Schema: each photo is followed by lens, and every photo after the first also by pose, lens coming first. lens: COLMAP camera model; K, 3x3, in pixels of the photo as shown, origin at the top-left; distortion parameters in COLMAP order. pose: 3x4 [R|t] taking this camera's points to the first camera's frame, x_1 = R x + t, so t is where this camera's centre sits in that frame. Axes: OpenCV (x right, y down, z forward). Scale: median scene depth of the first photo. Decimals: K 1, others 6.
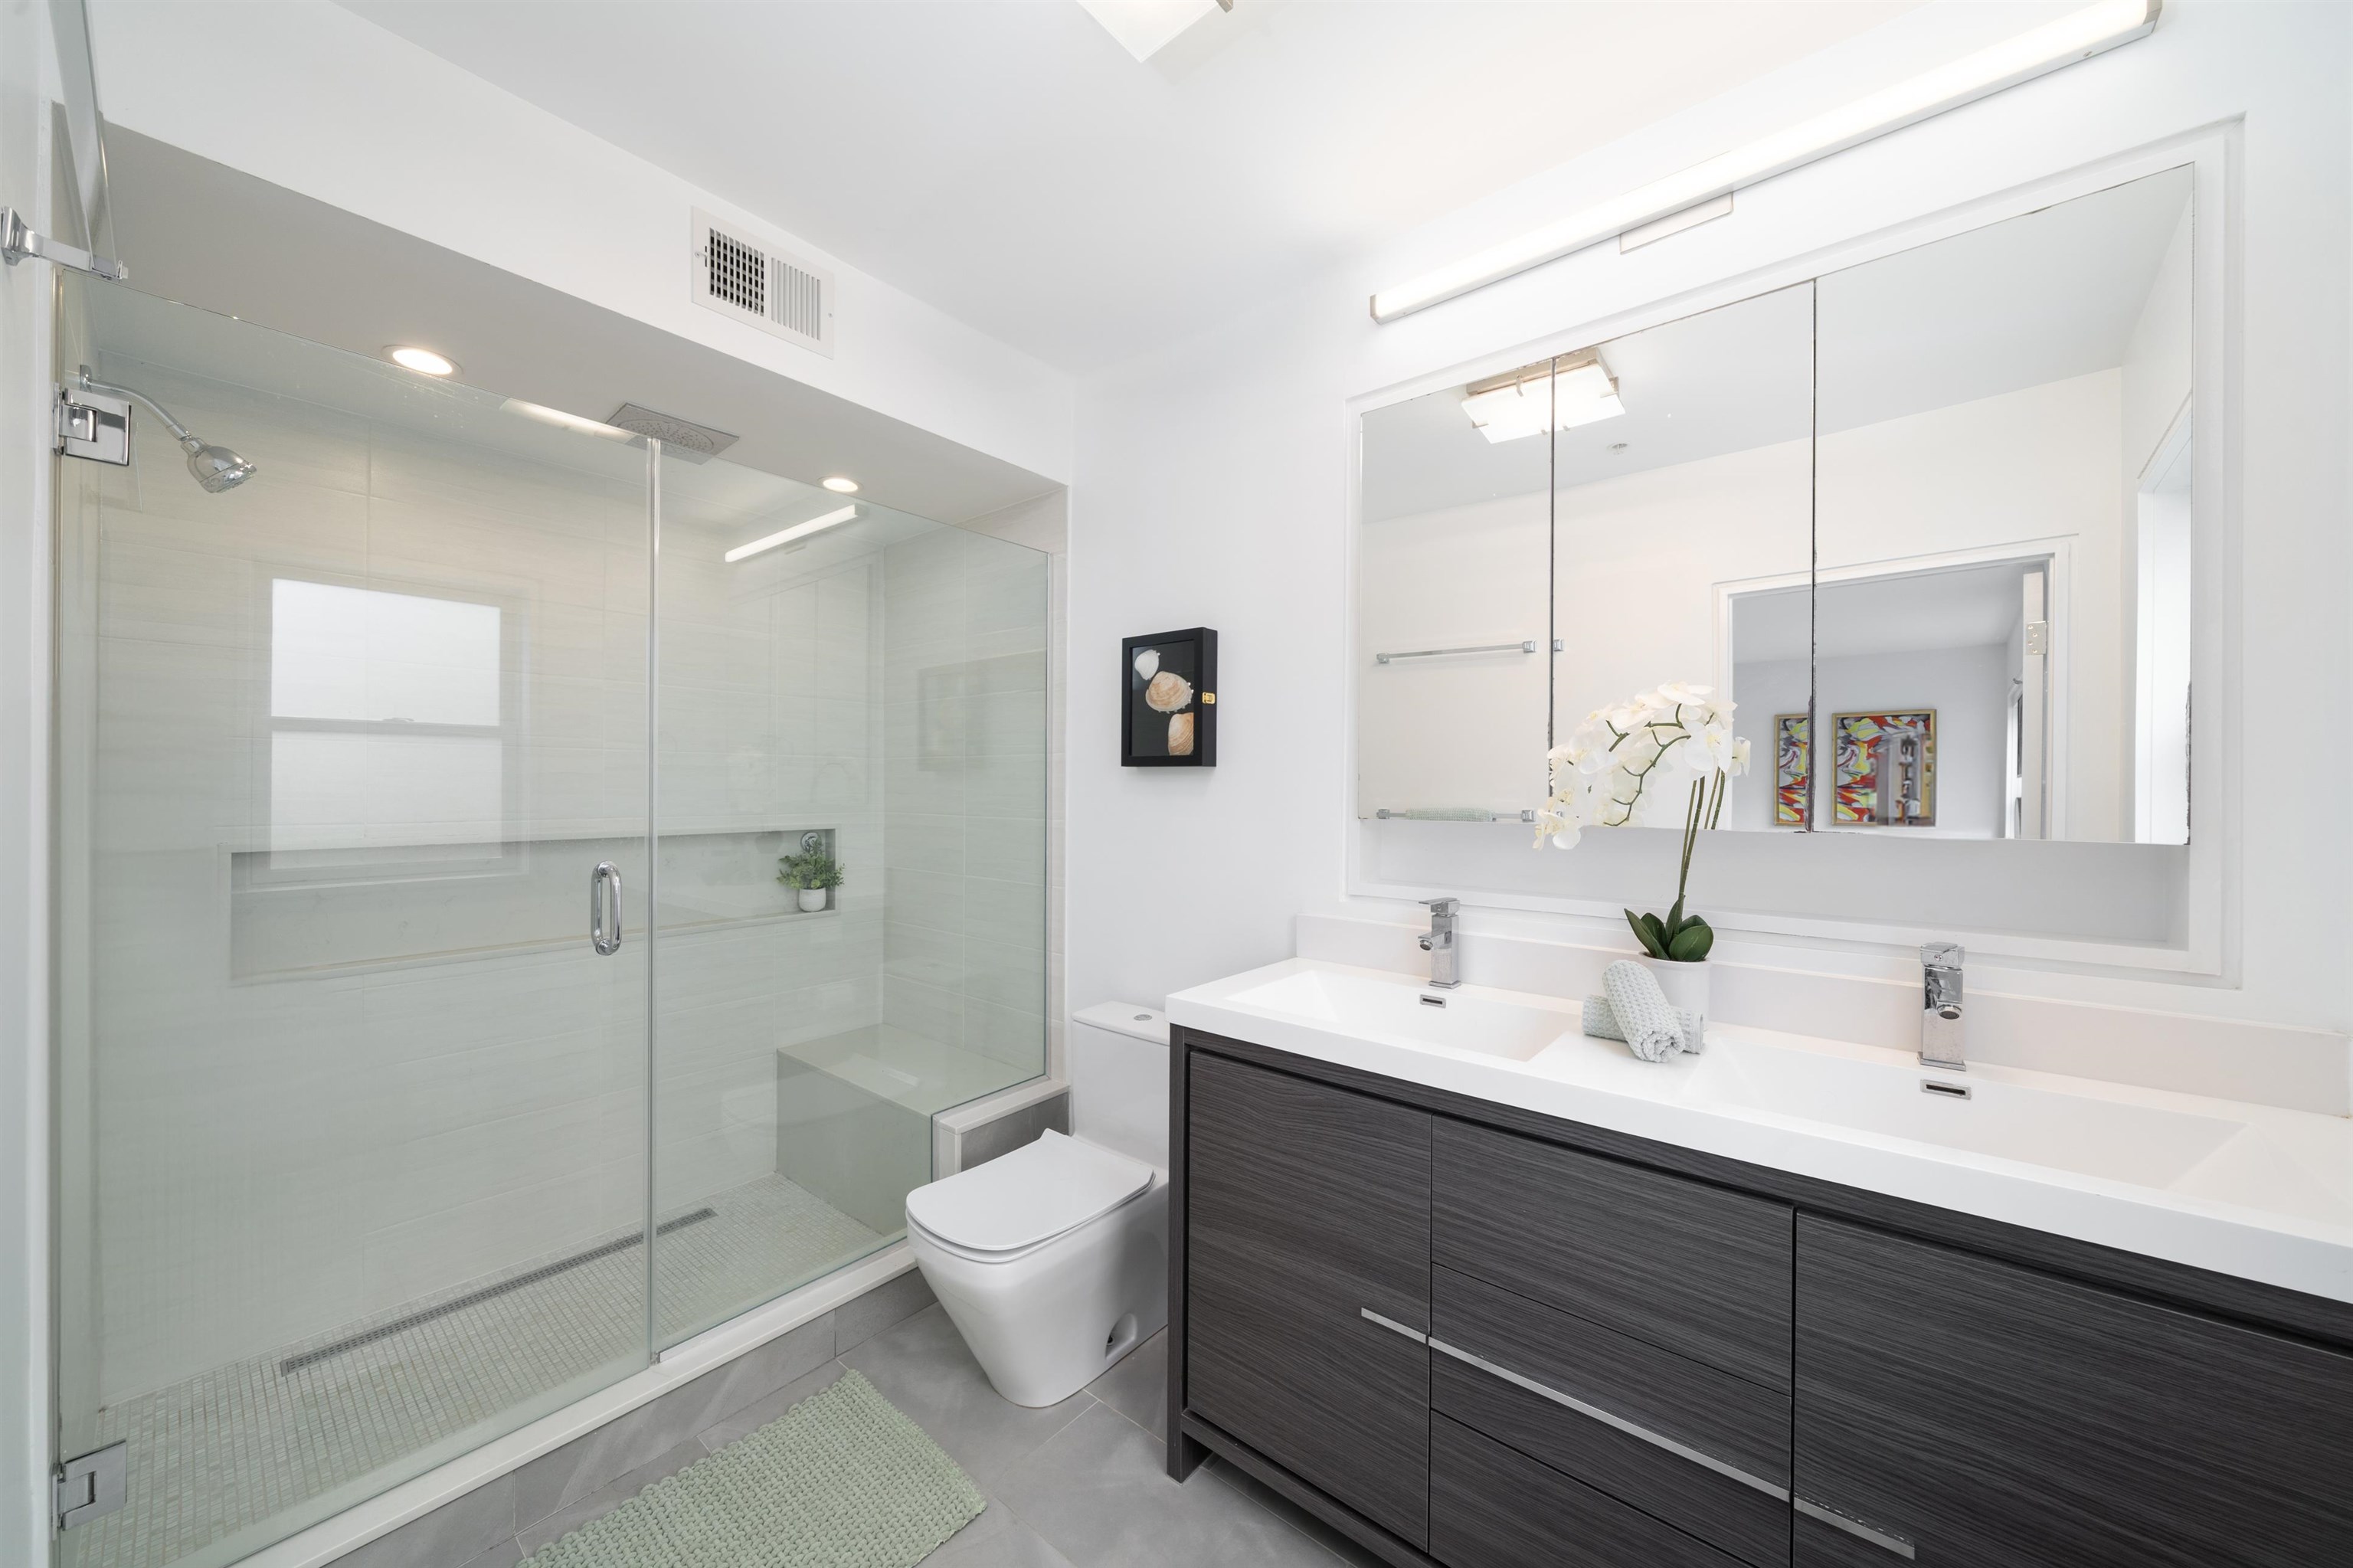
lens RADIAL K [[841.5, 0, 1176.5], [0, 841.5, 784.0], [0, 0, 1]] dist [-0.014253, -0.000067]
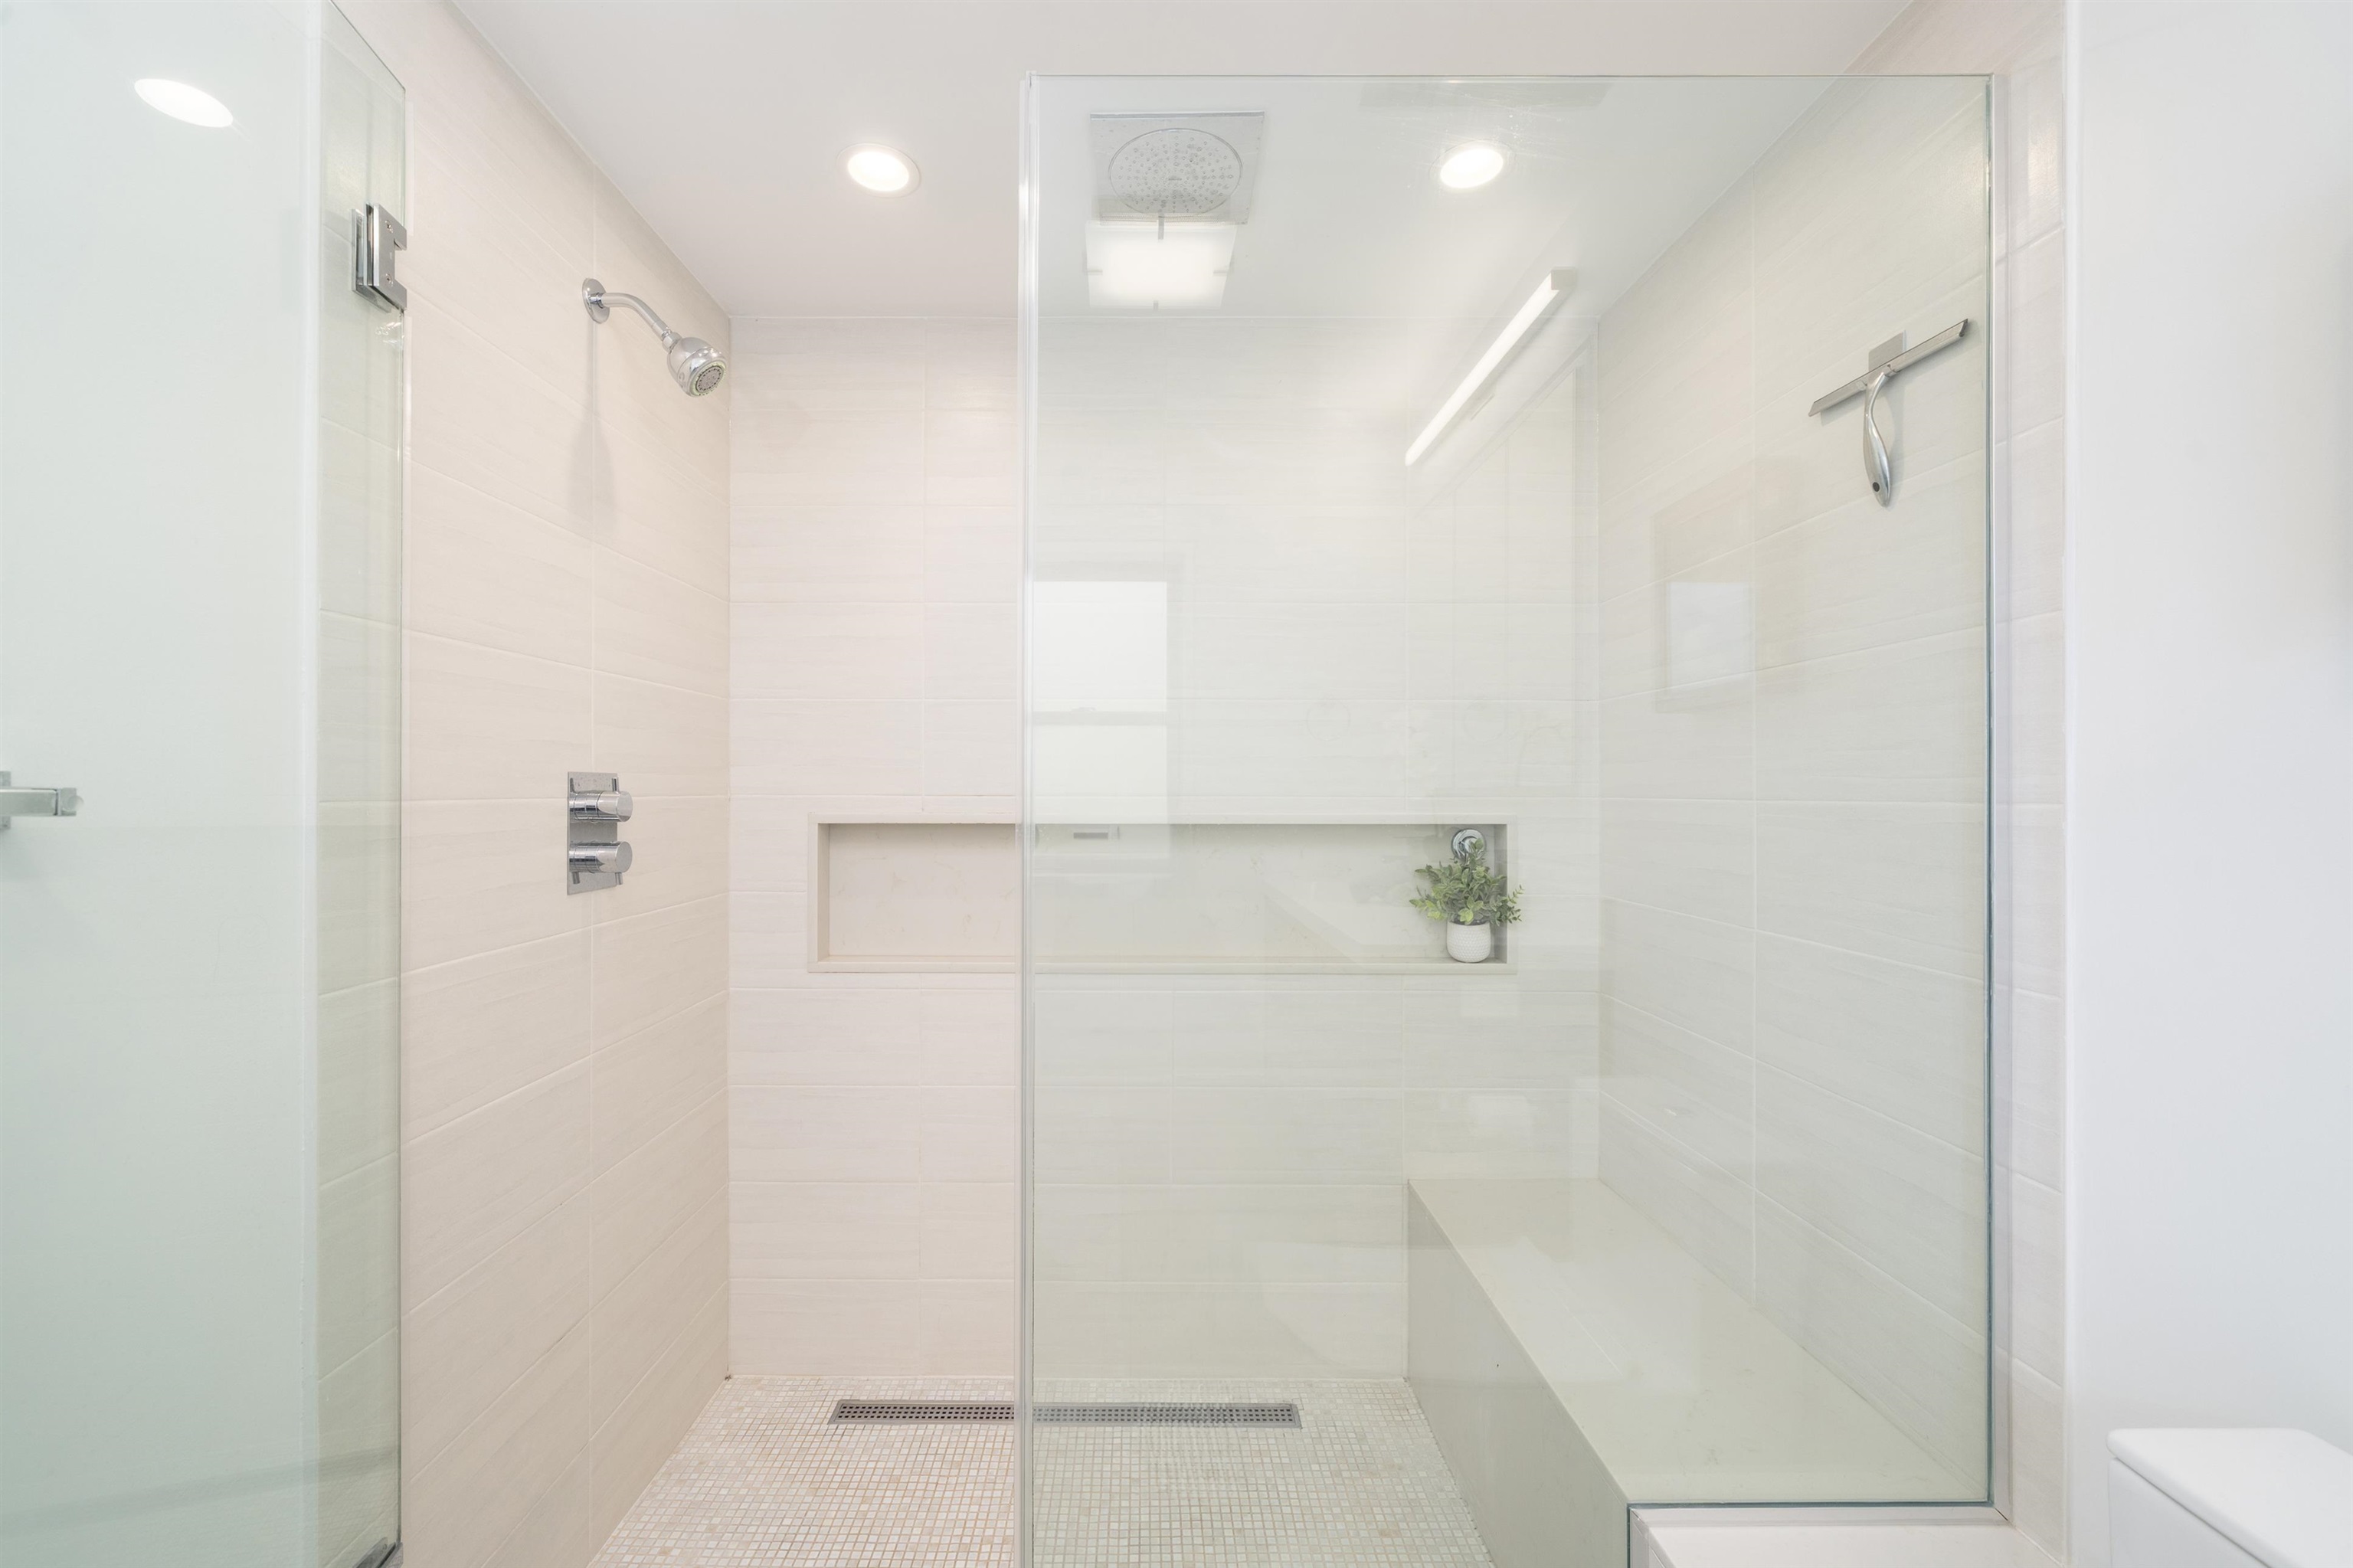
lens RADIAL K [[949.7, 0, 1136.3], [0, 949.7, 789.4], [0, 0, 1]] dist [0.001257, 0.000195]
pose [[0.634286, -0.003615, -0.773090, -0.064251], [0.000023, 0.999989, -0.004657, 0.033953], [0.773099, 0.002937, 0.634279, 0.403684]]
